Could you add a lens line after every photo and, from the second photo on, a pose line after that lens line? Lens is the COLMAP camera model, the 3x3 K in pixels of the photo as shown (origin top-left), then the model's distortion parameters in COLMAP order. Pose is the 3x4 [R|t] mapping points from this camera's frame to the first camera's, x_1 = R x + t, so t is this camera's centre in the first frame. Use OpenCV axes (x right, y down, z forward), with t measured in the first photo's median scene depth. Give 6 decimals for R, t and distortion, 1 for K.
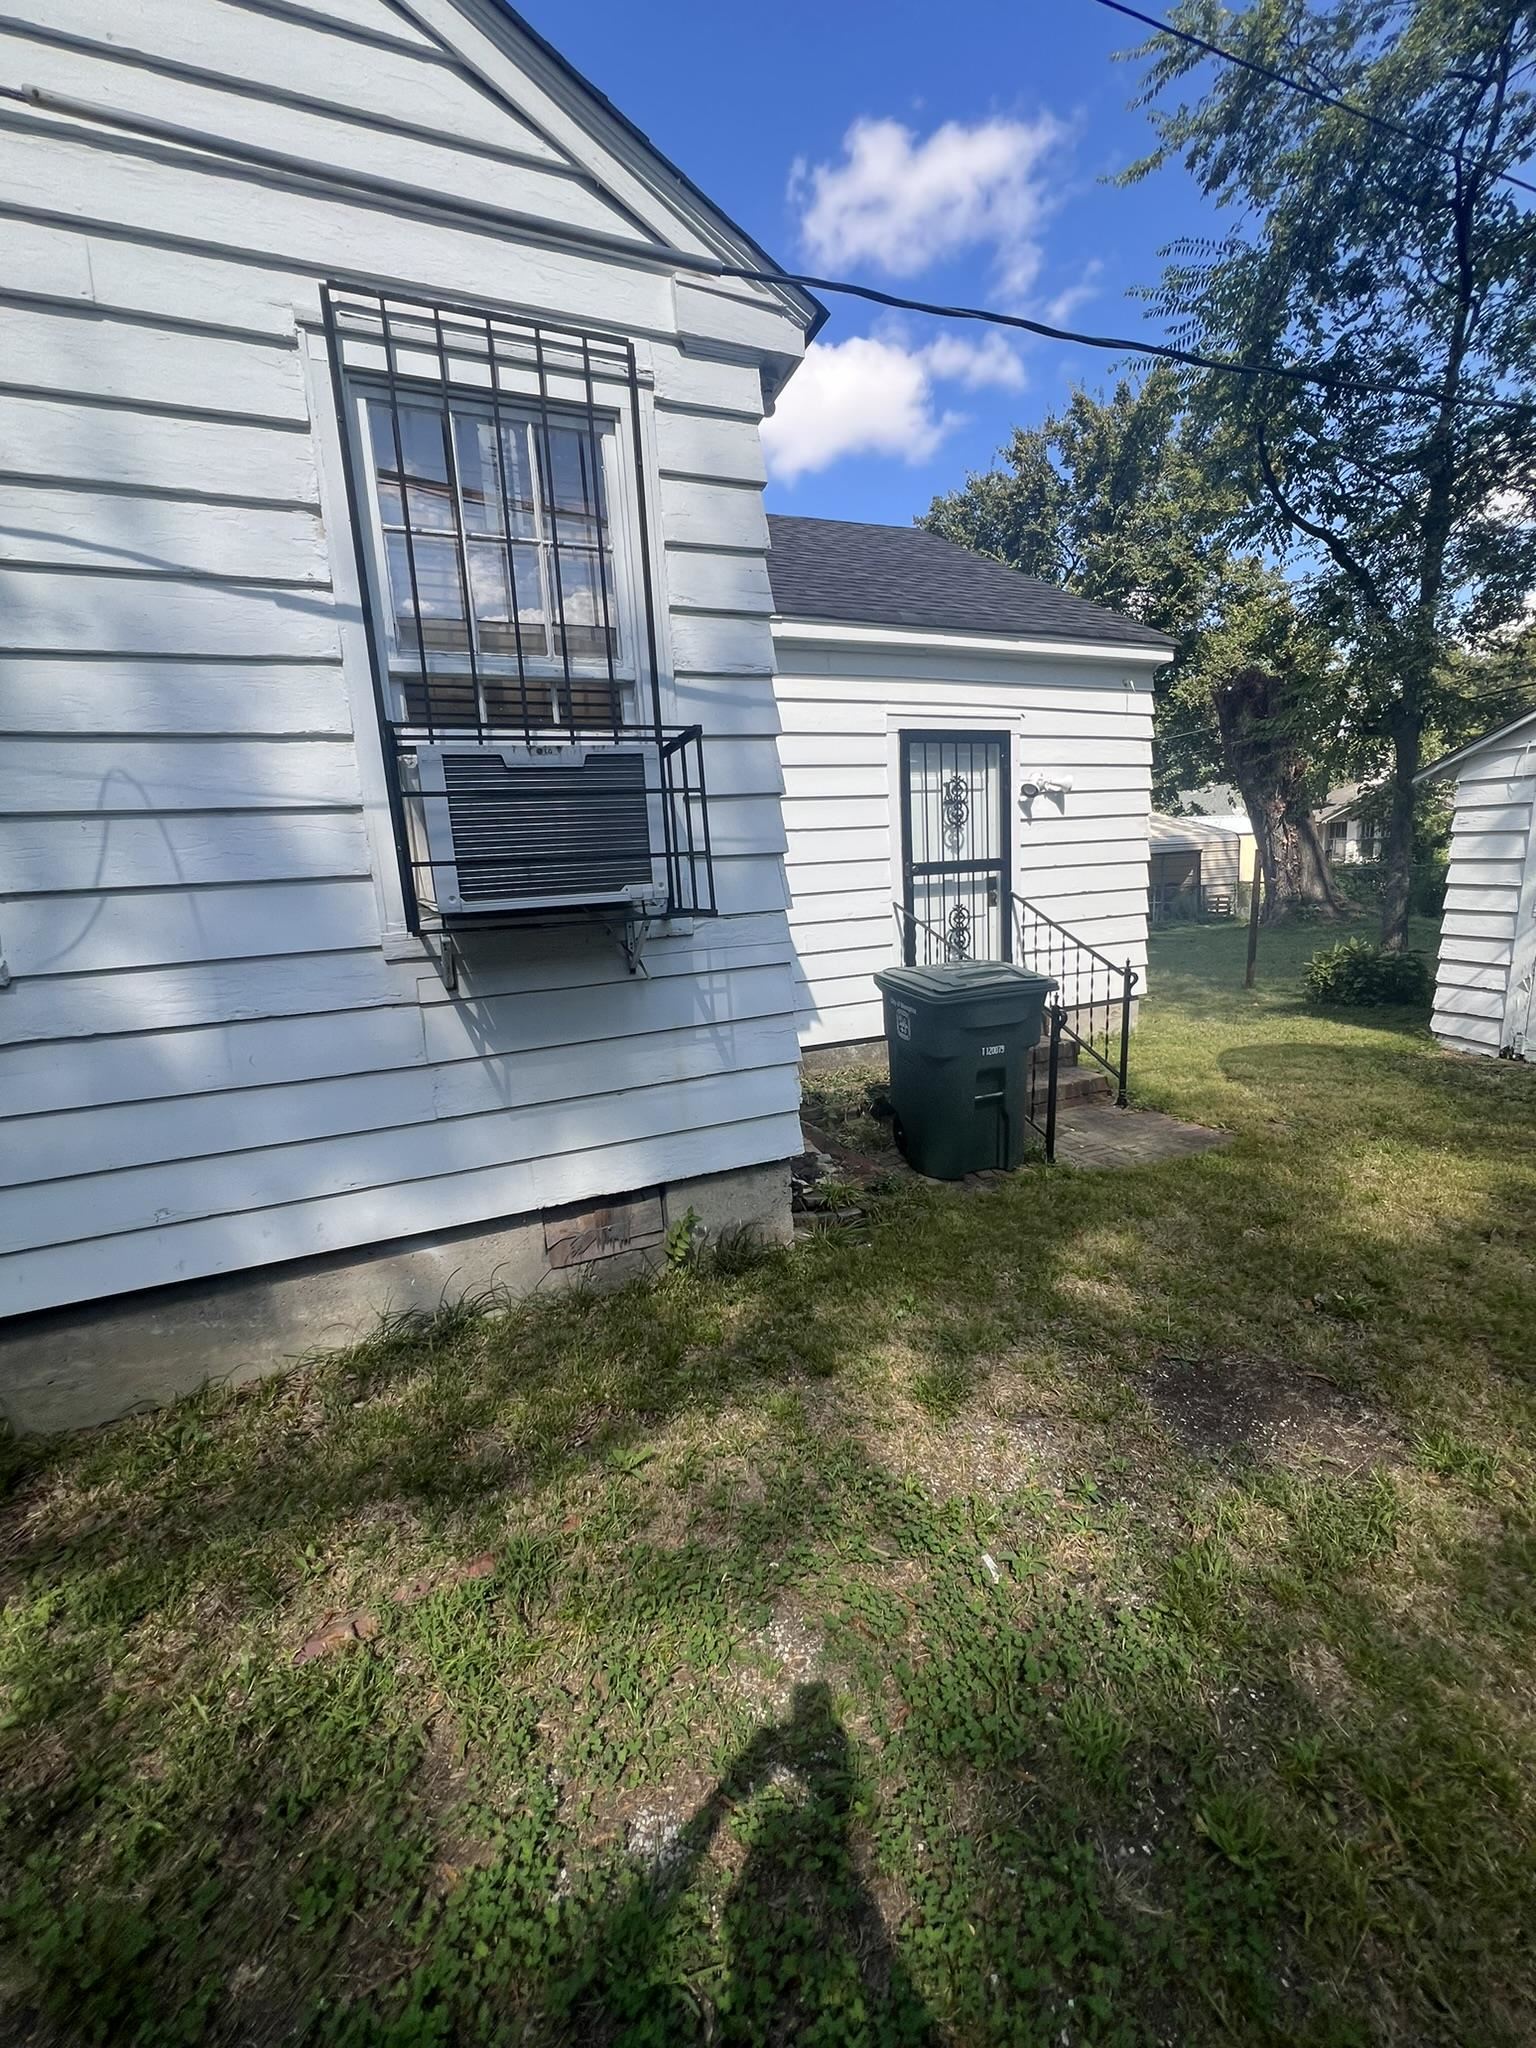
lens RADIAL K [[822.6, 0, 778.6], [0, 822.6, 1024.9], [0, 0, 1]] dist [0.000008, -0.000054]
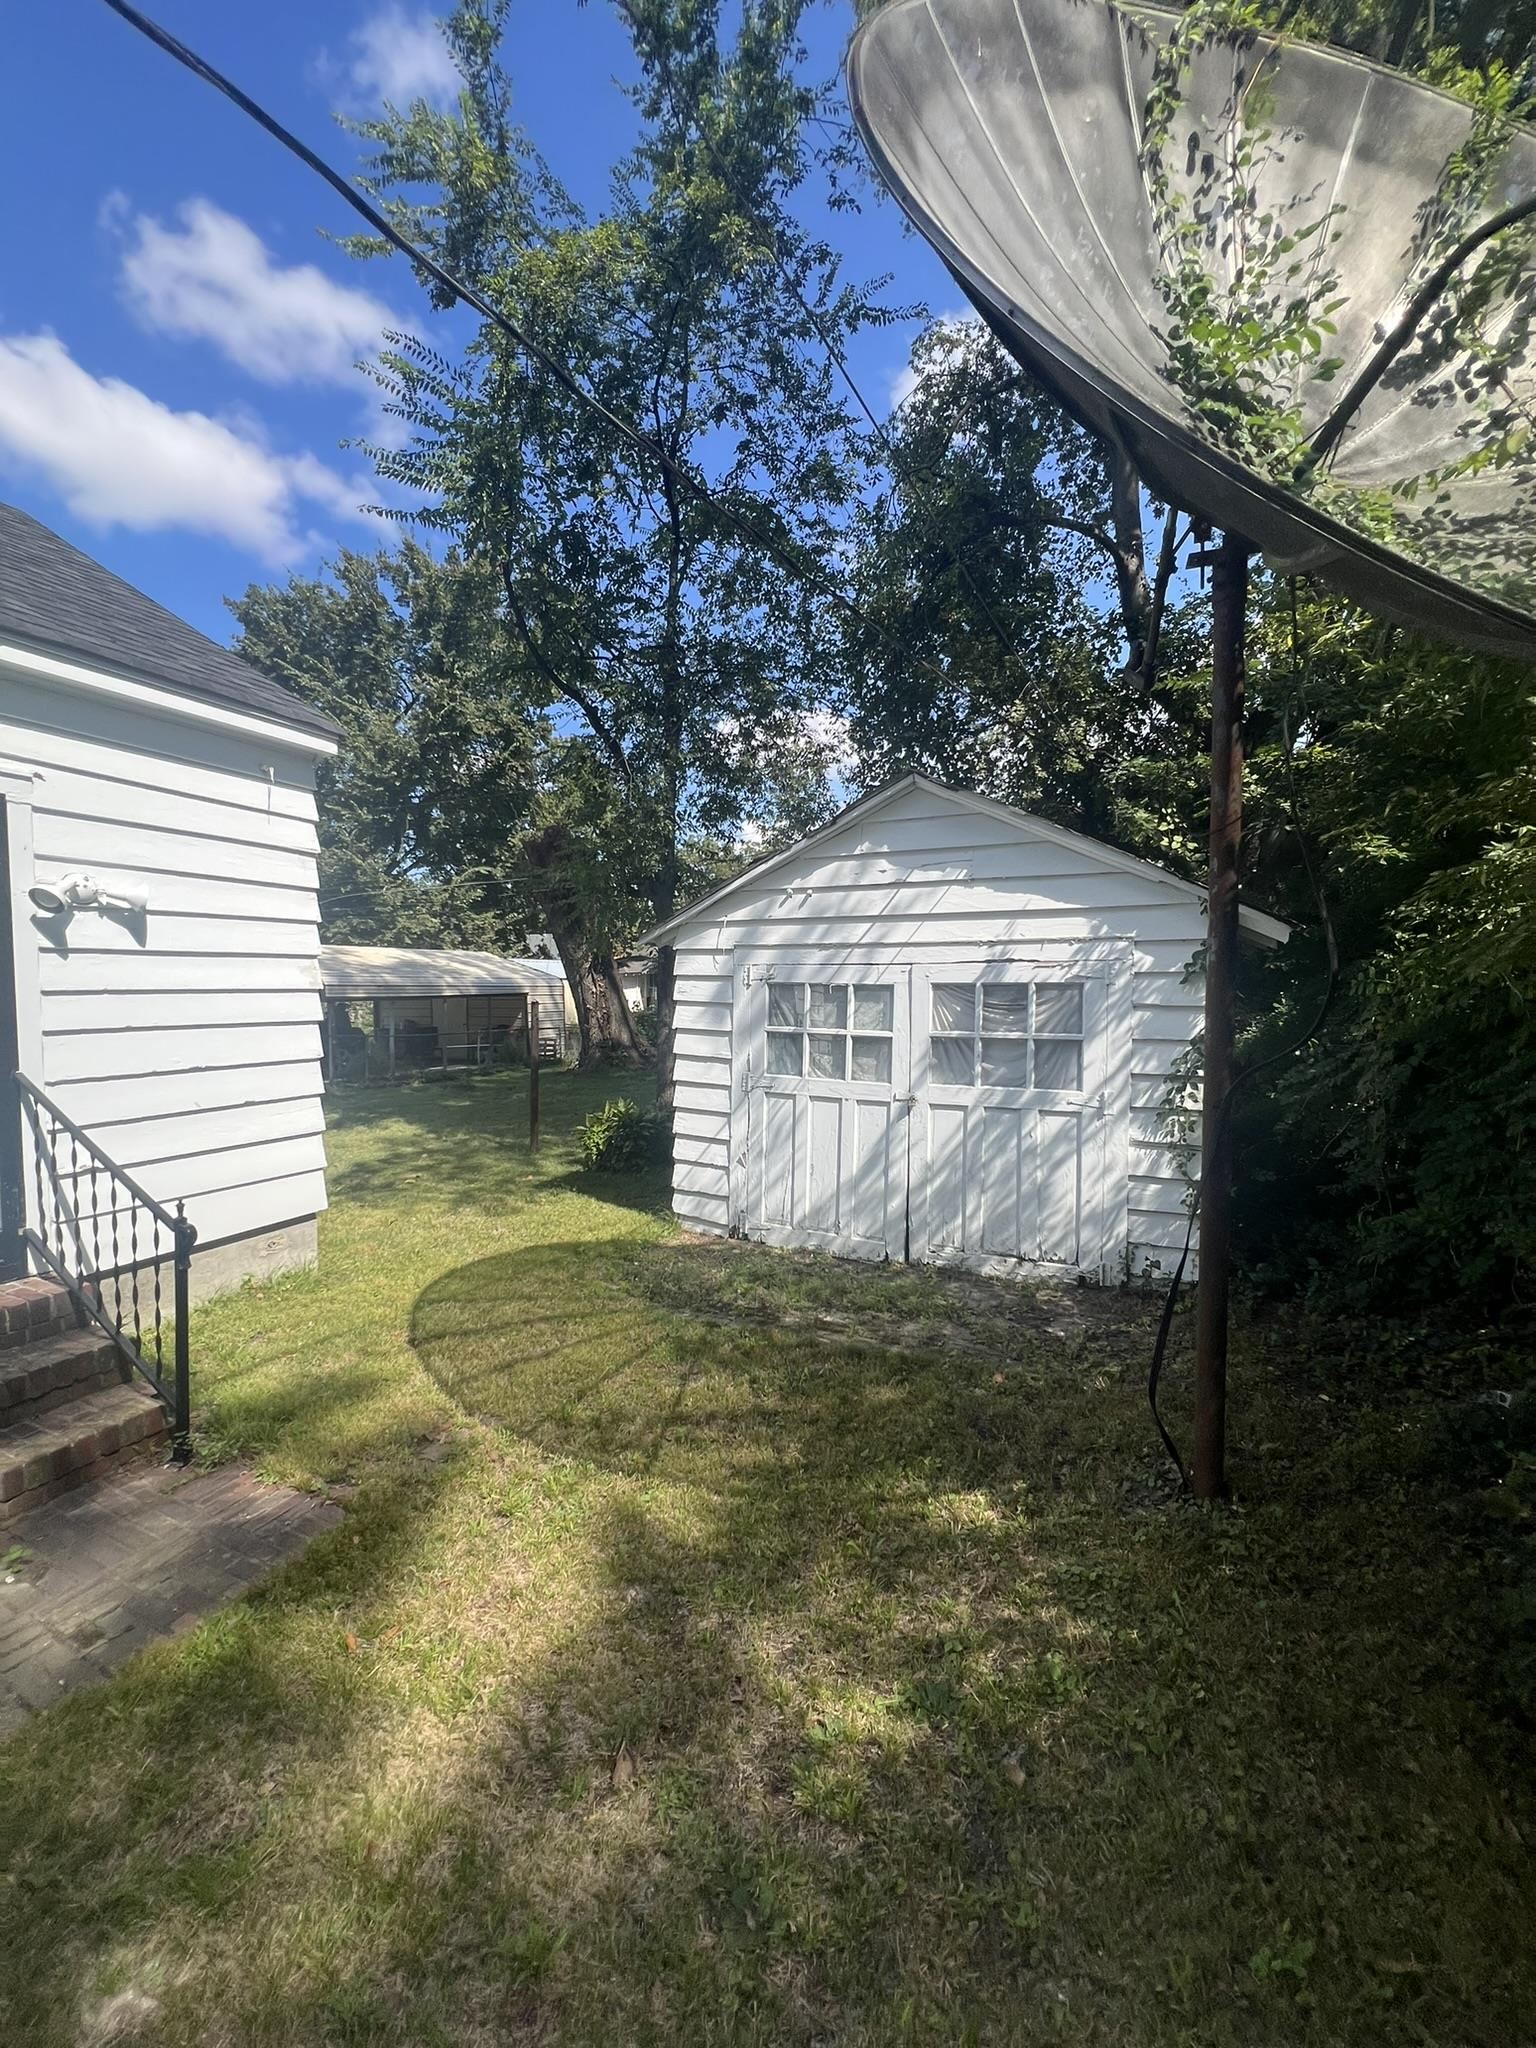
lens RADIAL K [[813.5, 0, 771.9], [0, 813.5, 1034.4], [0, 0, 1]] dist [0.012320, 0.000259]
pose [[0.757302, 0.016530, 0.652856, 0.112042], [0.078169, 0.990198, -0.115747, -0.030149], [-0.648370, 0.138689, 0.748587, 0.087939]]
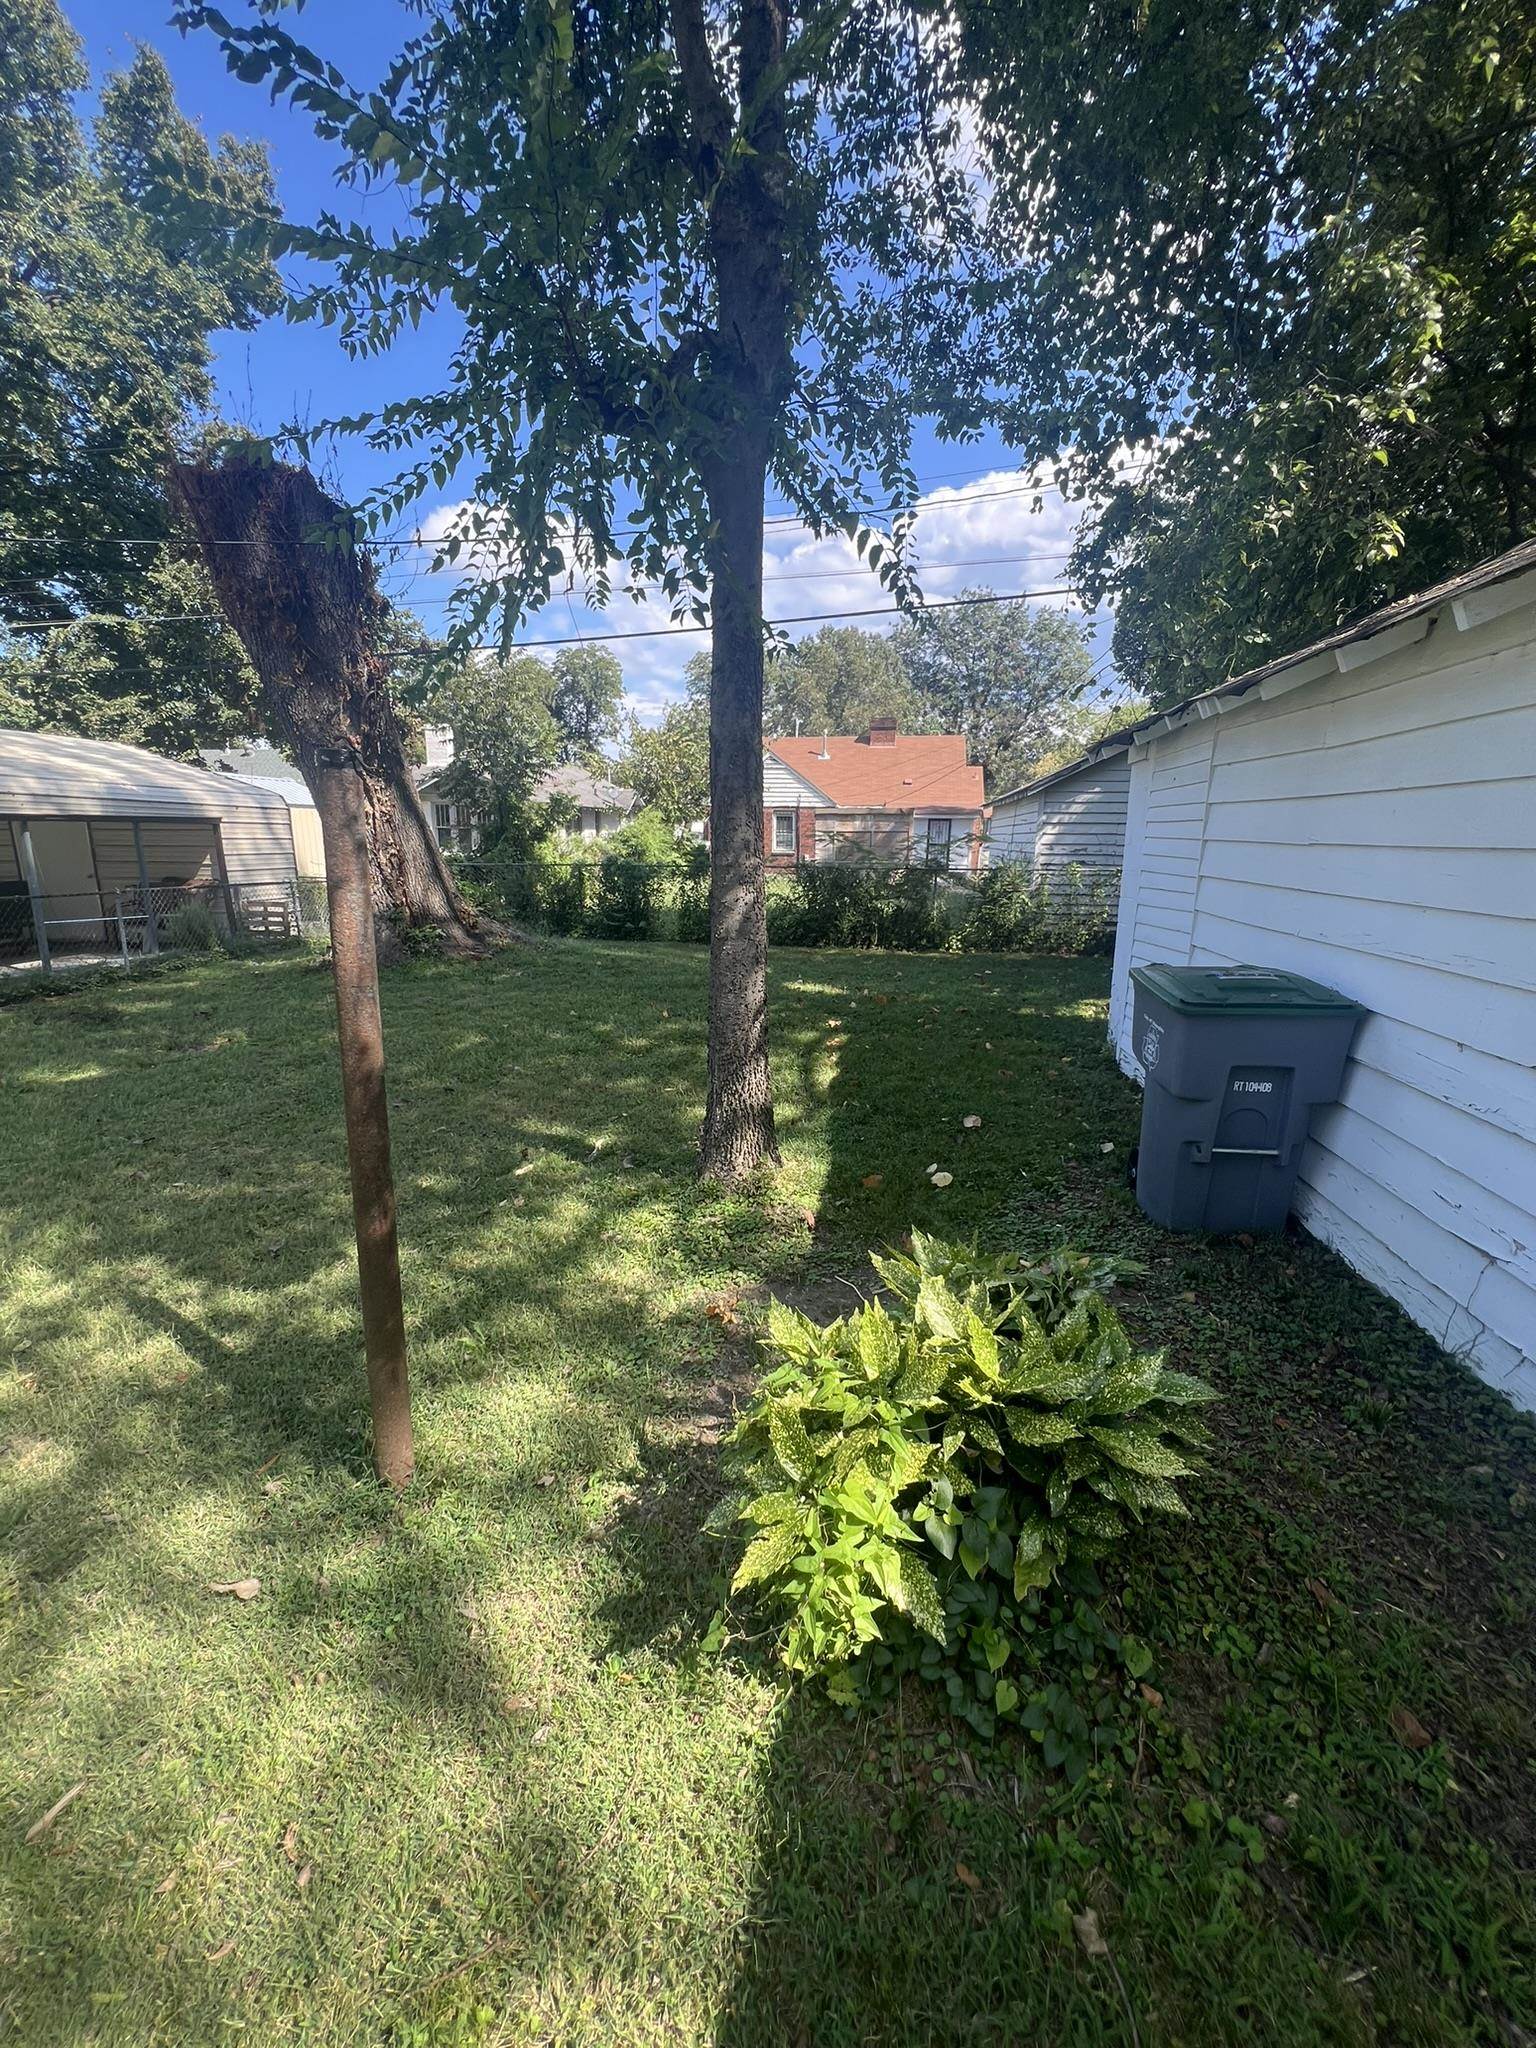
lens RADIAL K [[822.6, 0, 781.9], [0, 822.6, 1030.5], [0, 0, 1]] dist [0.000008, -0.000054]
pose [[0.526631, -0.130984, 0.839942, 0.284641], [0.110798, 0.990206, 0.084948, -0.095358], [-0.842843, 0.048327, 0.535986, 0.487500]]
